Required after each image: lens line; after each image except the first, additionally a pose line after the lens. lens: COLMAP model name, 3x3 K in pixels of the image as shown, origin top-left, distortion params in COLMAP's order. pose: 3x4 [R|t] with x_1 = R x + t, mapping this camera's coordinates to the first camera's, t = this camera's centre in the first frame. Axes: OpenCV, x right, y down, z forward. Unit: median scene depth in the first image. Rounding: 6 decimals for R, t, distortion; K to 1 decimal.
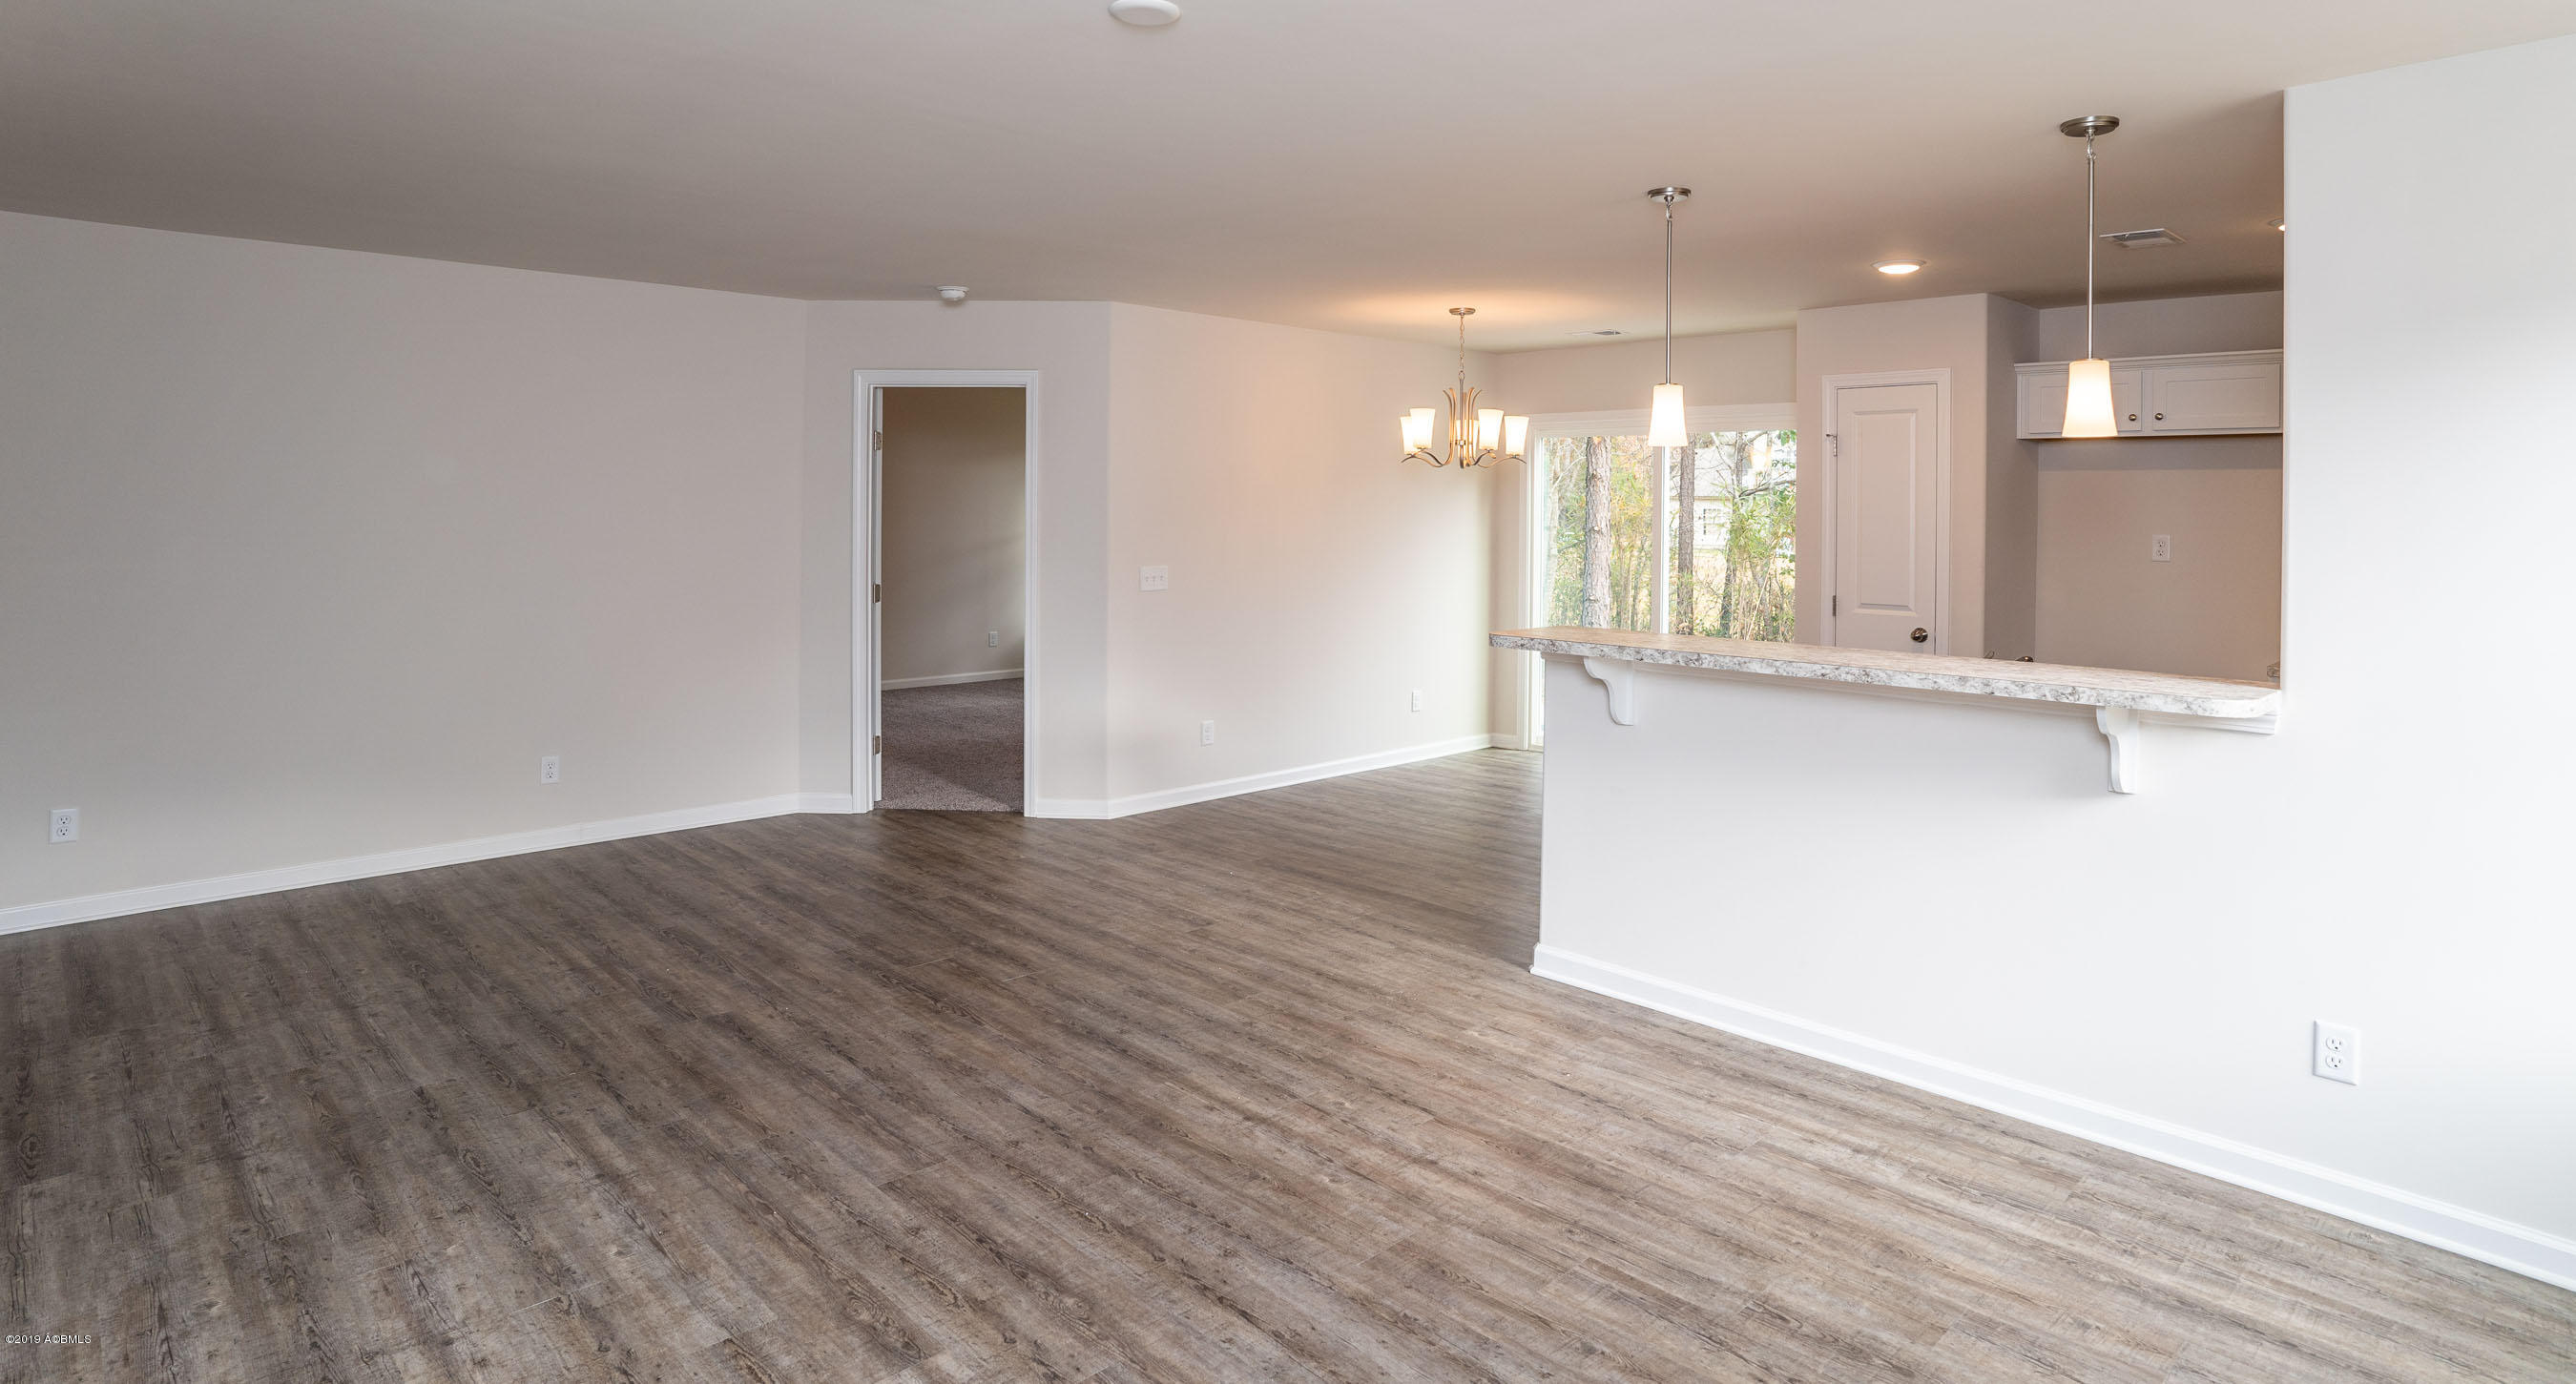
lens RADIAL K [[1370.8, 0, 1295.7], [0, 1370.8, 529.4], [0, 0, 1]] dist [-0.046389, 0.011568]
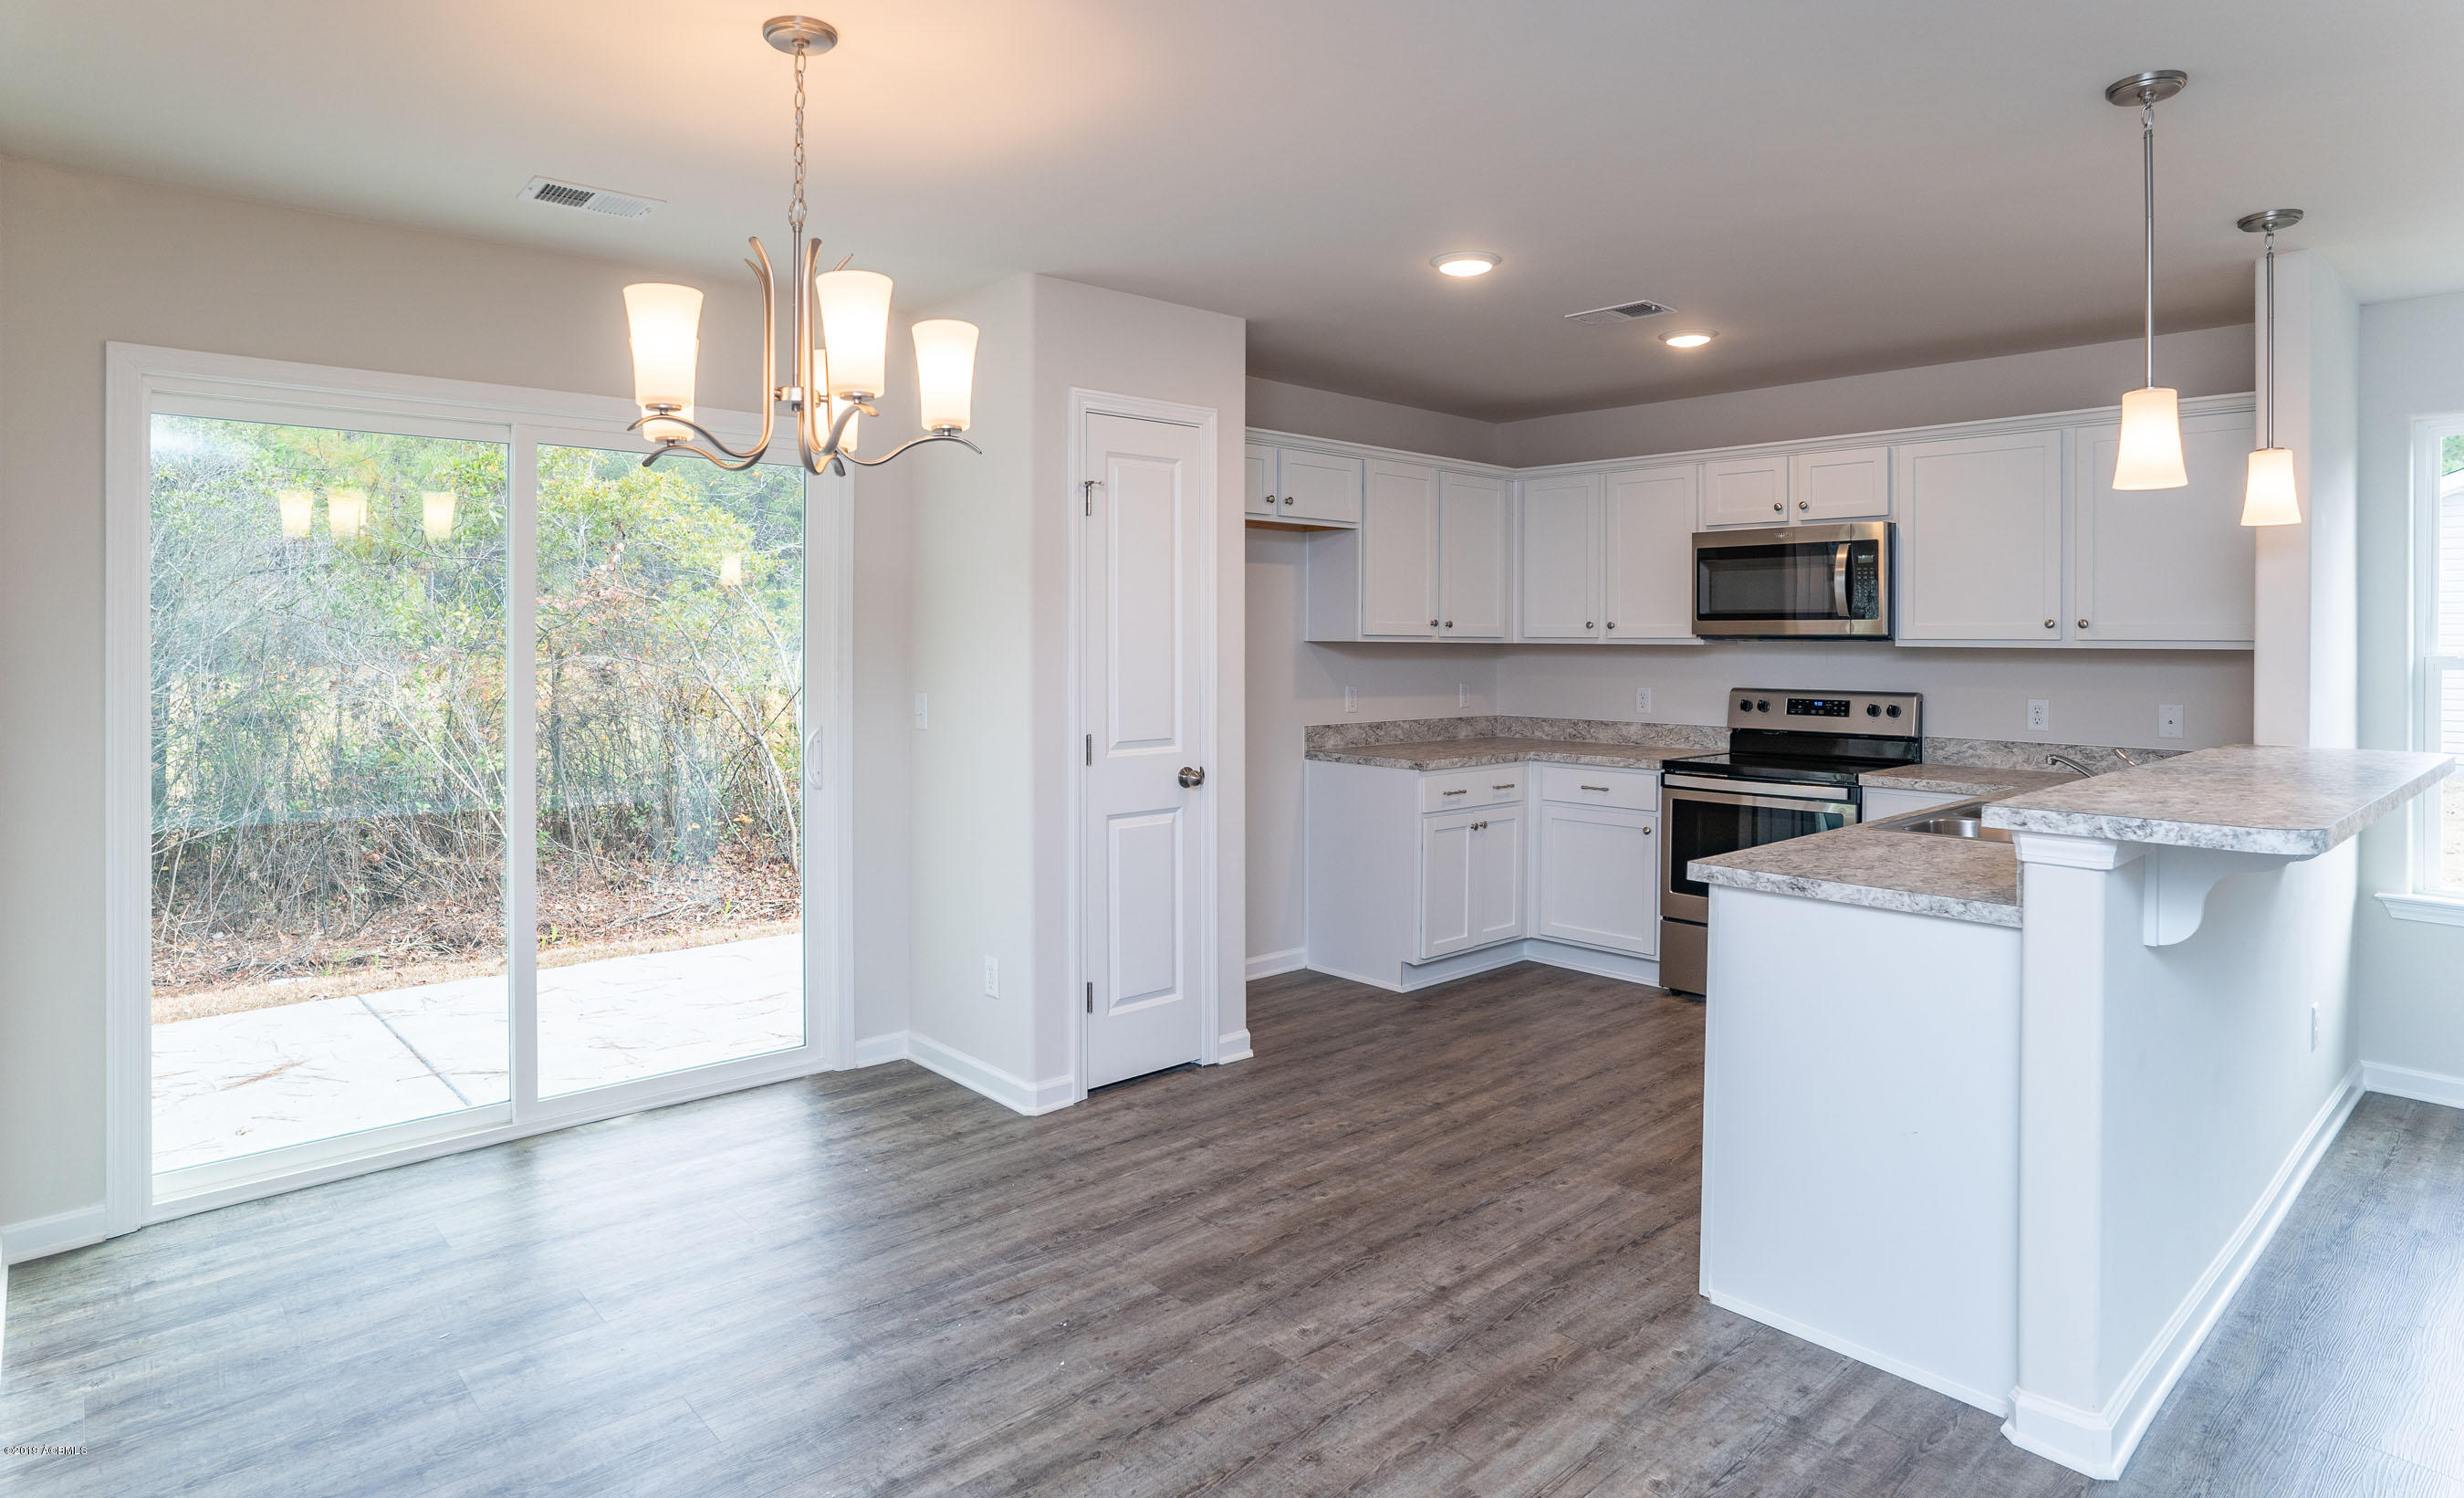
lens RADIAL K [[1370.2, 0, 1200.1], [0, 1370.2, 645.0], [0, 0, 1]] dist [-0.042966, 0.010426]
pose [[0.040316, -0.016725, 0.999047, -0.263148], [0.014419, 0.999766, 0.016156, -0.002793], [-0.999083, 0.013754, 0.040548, 0.991605]]
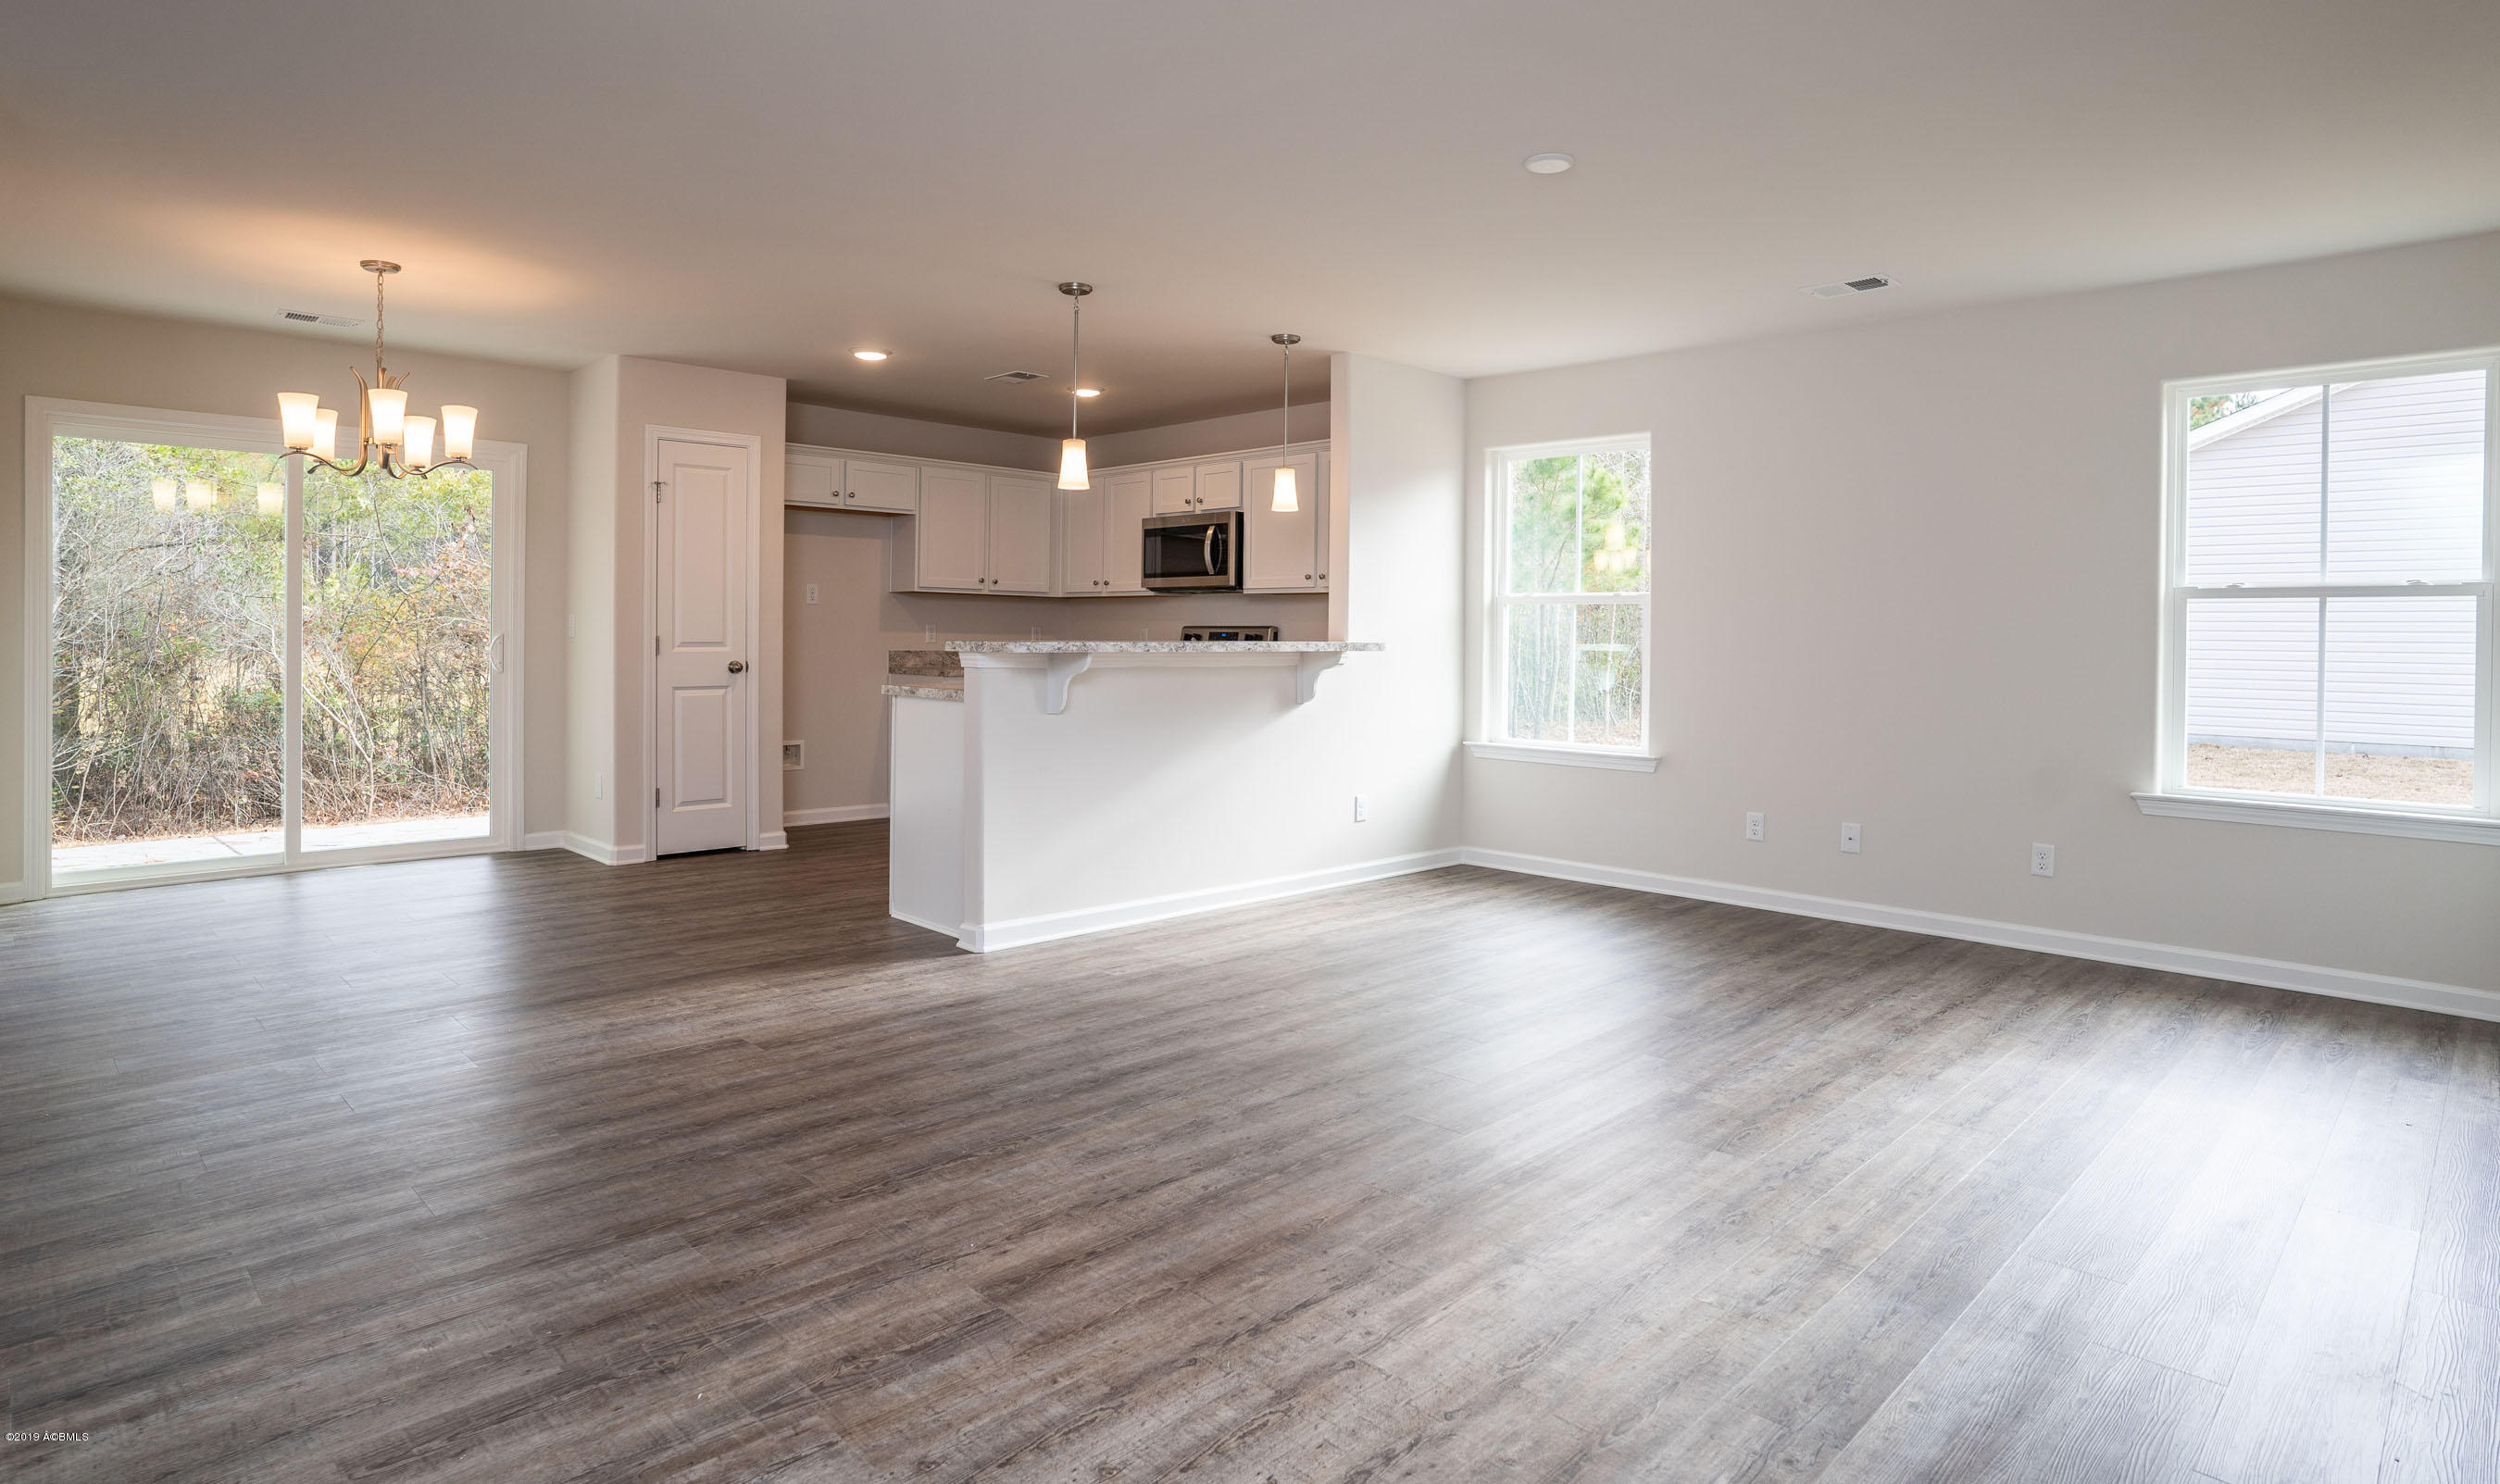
lens RADIAL K [[1353.5, 0, 1269.0], [0, 1353.5, 636.6], [0, 0, 1]] dist [-0.050891, 0.018951]
pose [[-0.030712, -0.013312, 0.999440, -0.692709], [0.008335, 0.999873, 0.013574, 0.042028], [-0.999494, 0.008747, -0.030597, 0.607360]]
